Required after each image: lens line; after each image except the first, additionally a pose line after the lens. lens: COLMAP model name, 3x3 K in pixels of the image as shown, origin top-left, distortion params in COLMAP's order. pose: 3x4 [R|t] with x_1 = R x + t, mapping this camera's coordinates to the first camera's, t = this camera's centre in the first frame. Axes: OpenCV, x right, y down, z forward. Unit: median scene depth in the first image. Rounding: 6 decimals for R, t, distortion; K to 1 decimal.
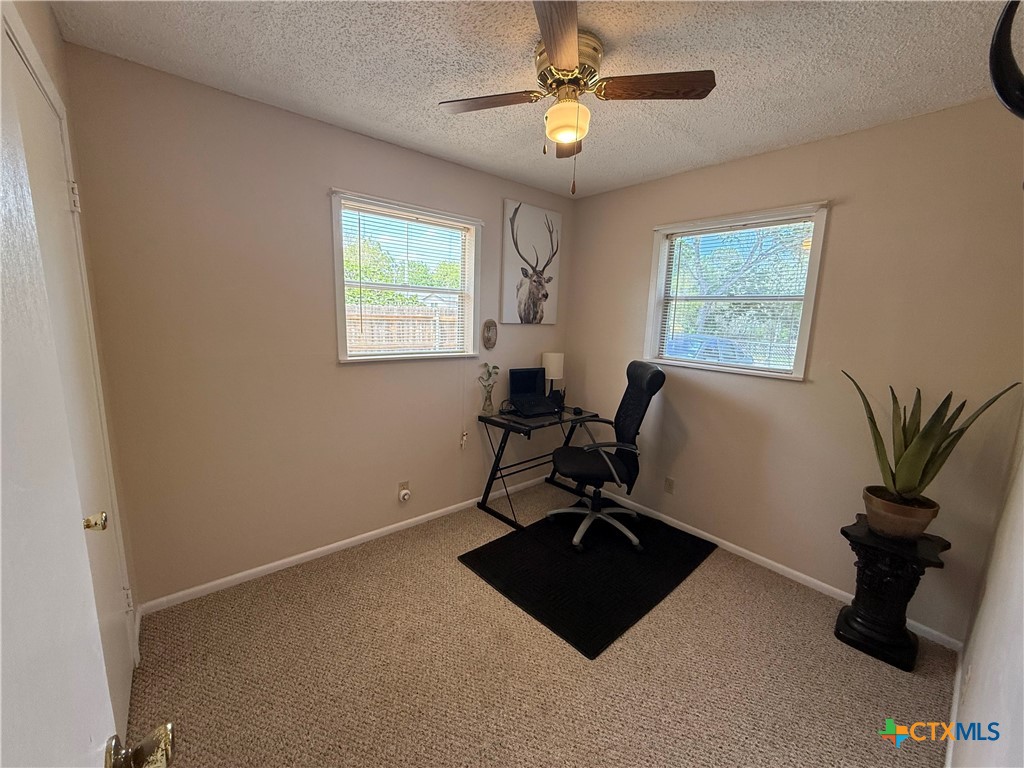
lens RADIAL K [[408.8, 0, 511.6], [0, 408.8, 382.7], [0, 0, 1]] dist [0.001417, -0.000626]
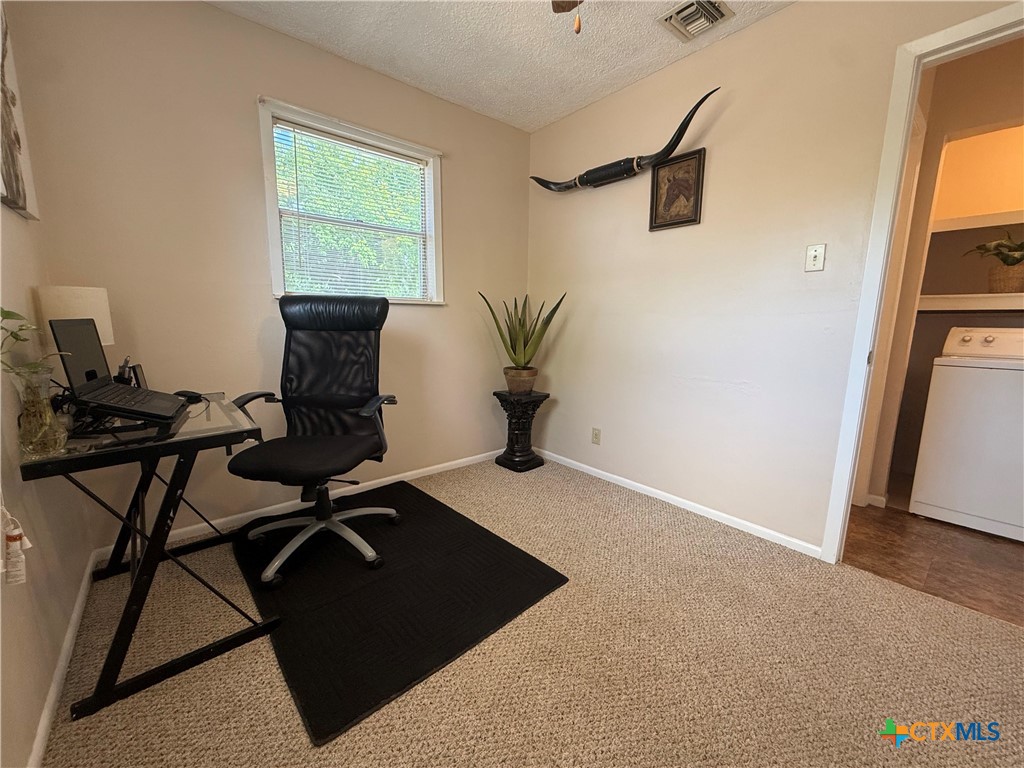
lens RADIAL K [[408.8, 0, 511.6], [0, 408.8, 382.7], [0, 0, 1]] dist [0.001417, -0.000626]
pose [[0.005260, -0.190978, 0.981580, -0.511778], [0.150539, 0.970558, 0.188027, 0.020927], [-0.988590, 0.146778, 0.033855, 0.800722]]
